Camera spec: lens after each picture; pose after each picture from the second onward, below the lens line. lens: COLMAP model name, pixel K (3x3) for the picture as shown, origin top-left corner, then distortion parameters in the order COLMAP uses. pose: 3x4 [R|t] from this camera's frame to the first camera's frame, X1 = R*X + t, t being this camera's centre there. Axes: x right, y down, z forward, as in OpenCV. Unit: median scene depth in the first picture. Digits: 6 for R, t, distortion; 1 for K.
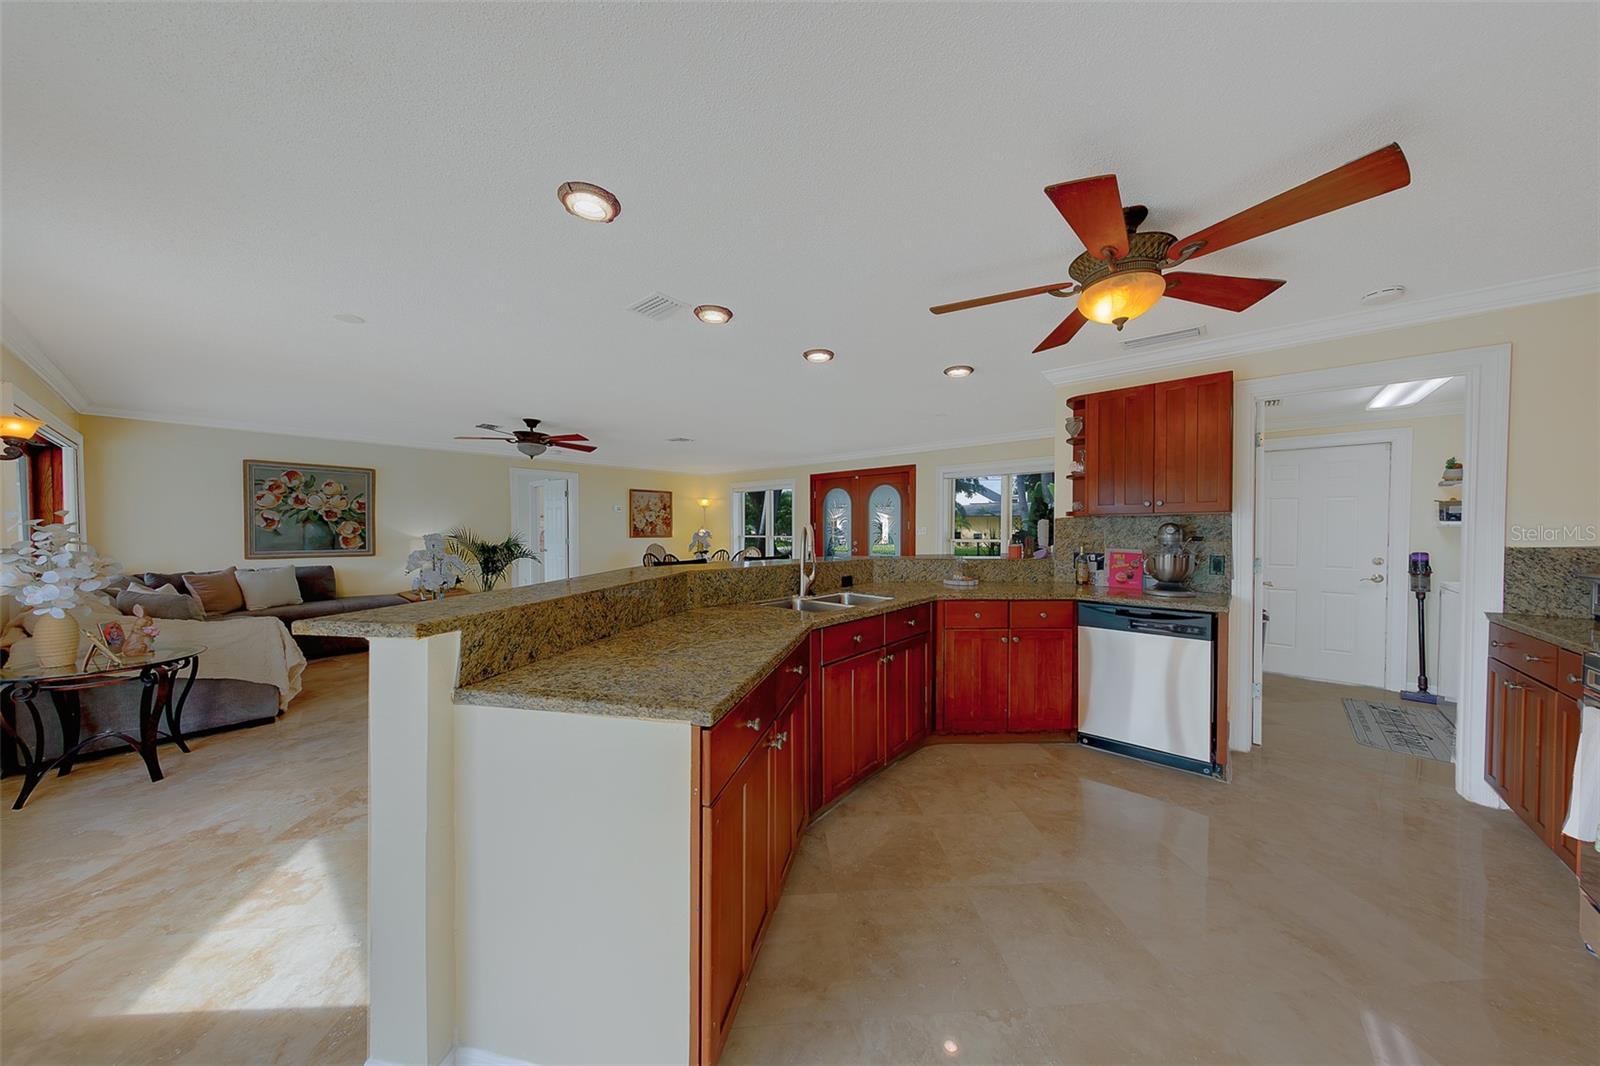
lens RADIAL K [[507.9, 0, 804.7], [0, 507.9, 536.9], [0, 0, 1]] dist [0.005111, -0.000045]
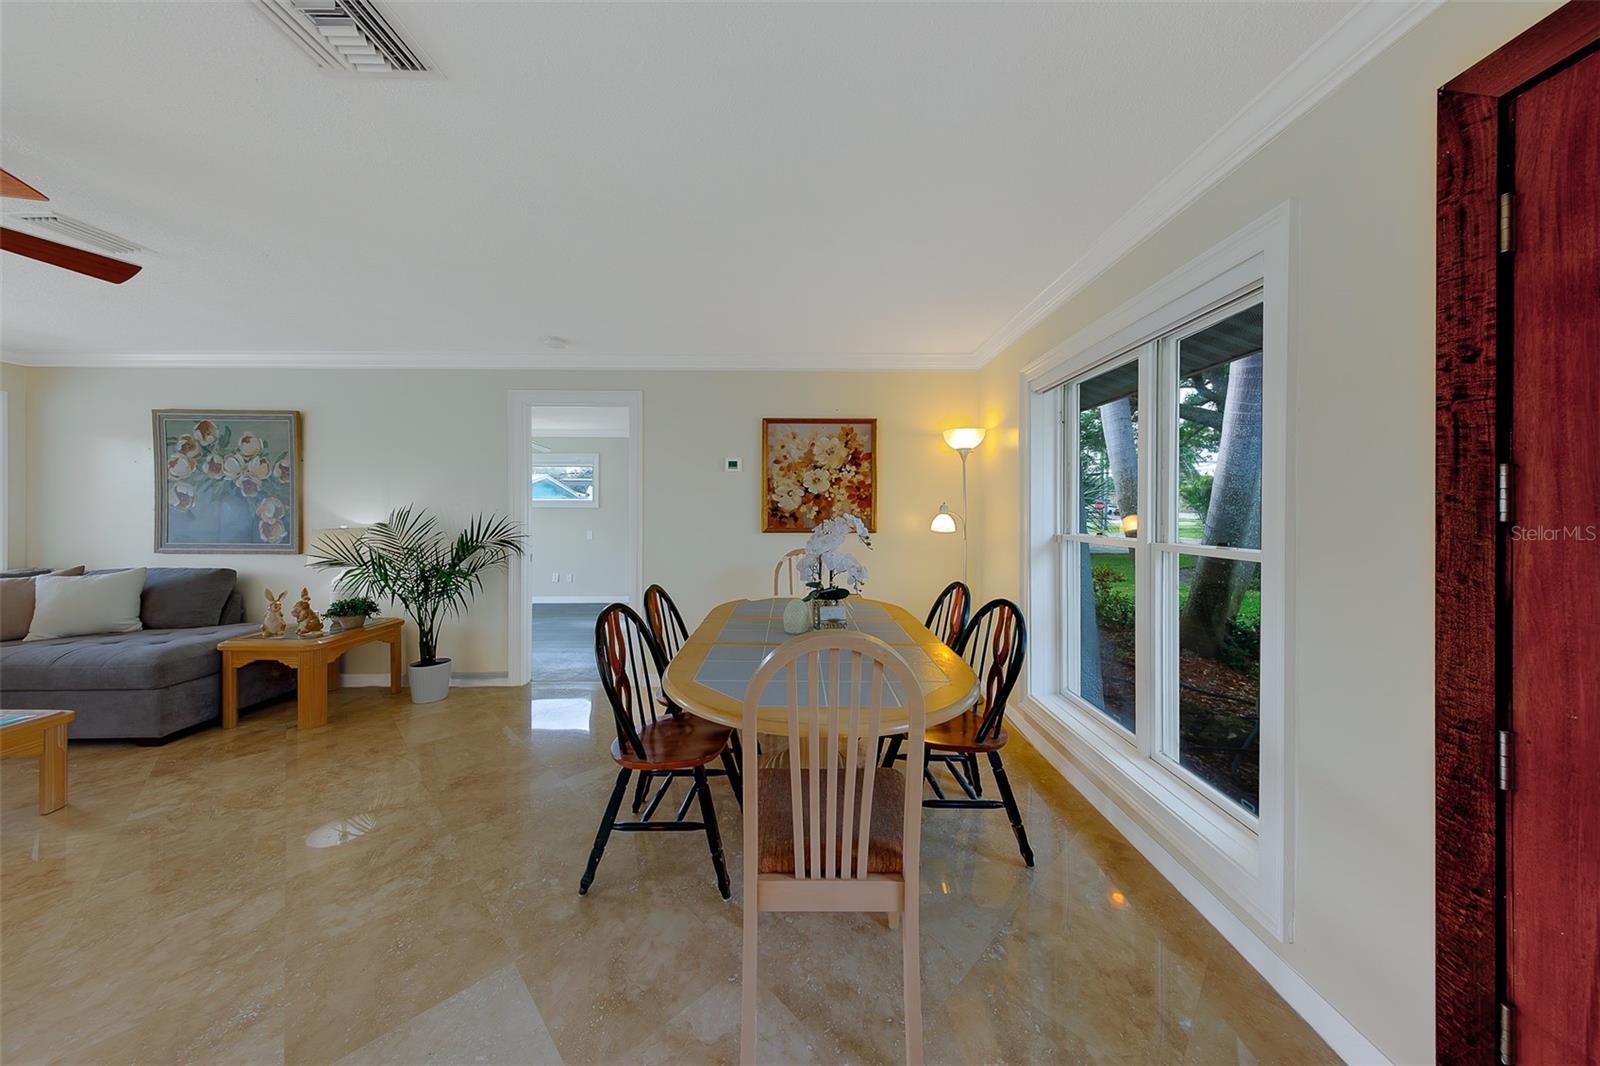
lens RADIAL K [[507.9, 0, 795.6], [0, 507.9, 512.3], [0, 0, 1]] dist [0.005111, -0.000045]
pose [[0.651645, 0.007000, -0.758492, 0.003112], [-0.015496, 0.999872, -0.004085, -0.020168], [0.758366, 0.014416, 0.651669, 1.103925]]
